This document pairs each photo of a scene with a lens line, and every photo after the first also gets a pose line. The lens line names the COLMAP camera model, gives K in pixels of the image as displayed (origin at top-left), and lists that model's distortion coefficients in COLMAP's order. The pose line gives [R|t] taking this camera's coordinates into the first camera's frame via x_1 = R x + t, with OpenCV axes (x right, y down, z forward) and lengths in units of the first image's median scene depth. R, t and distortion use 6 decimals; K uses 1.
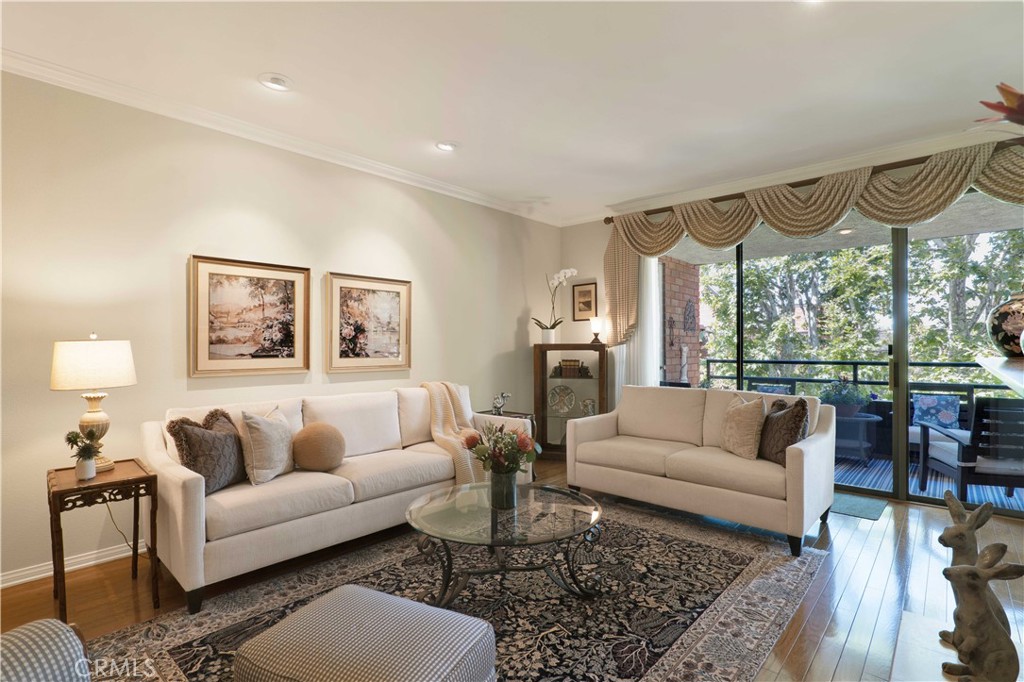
lens RADIAL K [[489.8, 0, 510.3], [0, 489.8, 346.9], [0, 0, 1]] dist [-0.019748, 0.000653]
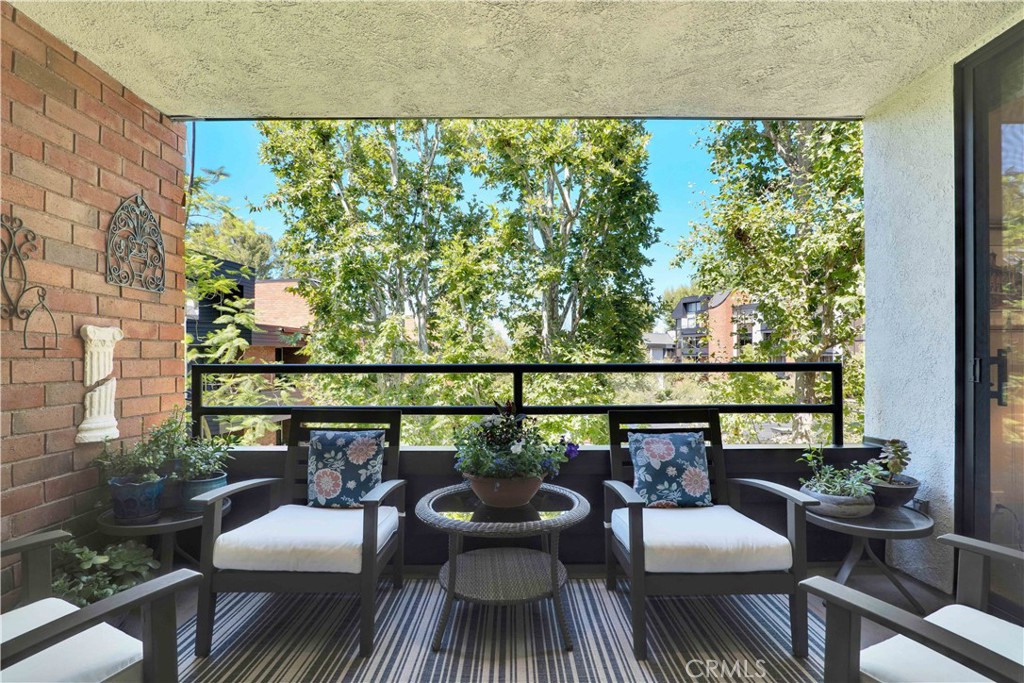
lens RADIAL K [[487.7, 0, 510.3], [0, 487.7, 351.4], [0, 0, 1]] dist [-0.022492, -0.000081]
pose [[0.738395, 0.011340, 0.674273, 0.642900], [-0.002016, 0.999891, -0.014609, 0.039806], [-0.674366, 0.009428, 0.738337, 1.074643]]
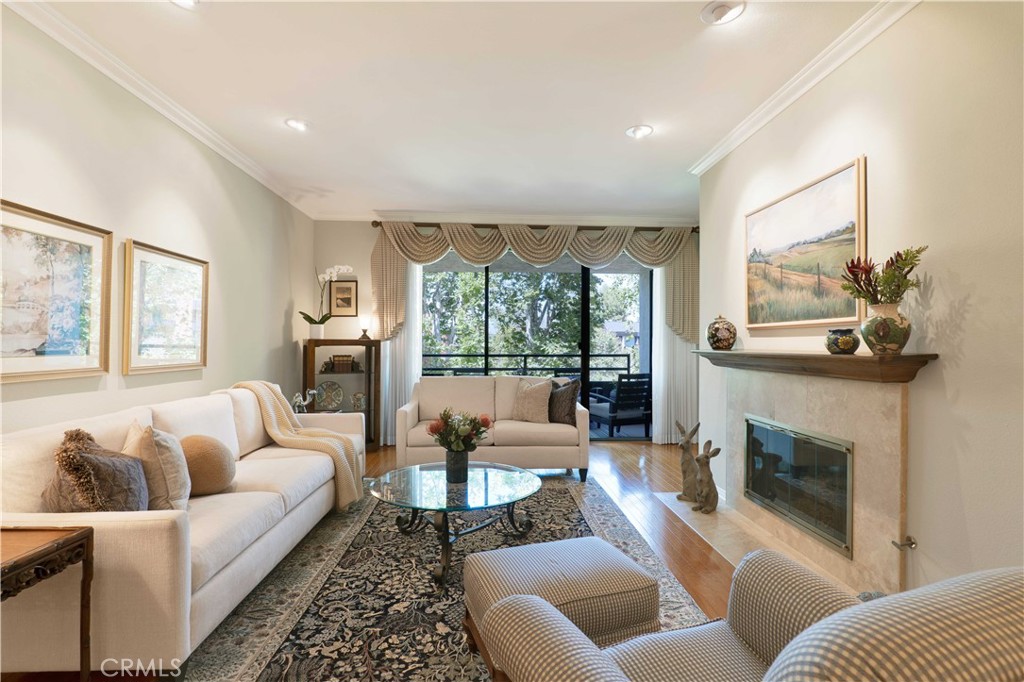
lens RADIAL K [[482.7, 0, 511.5], [0, 482.7, 342.1], [0, 0, 1]] dist [-0.026998, 0.008797]
pose [[0.706400, 0.008115, 0.707767, -0.481621], [-0.006232, 0.999967, -0.005246, 0.003656], [-0.707786, -0.000705, 0.706427, 0.073415]]
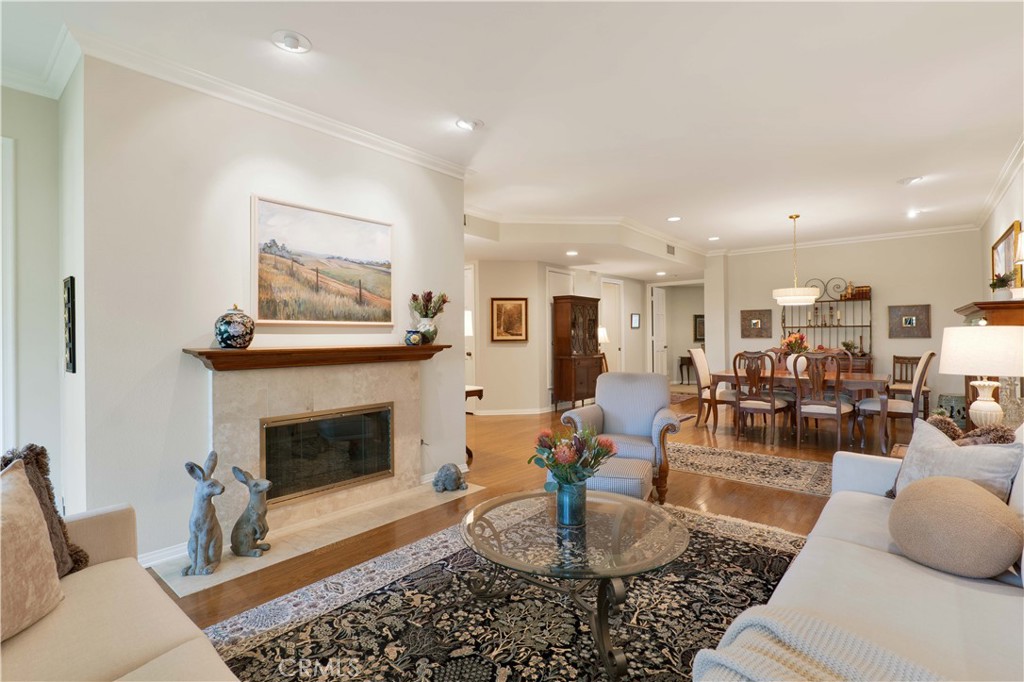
lens RADIAL K [[488.1, 0, 507.0], [0, 488.1, 330.2], [0, 0, 1]] dist [-0.018711, 0.000611]
pose [[-0.999236, 0.010399, -0.037686, 0.086798], [0.010865, 0.999867, -0.012161, -0.004383], [0.037555, -0.012561, -0.999216, 1.239101]]
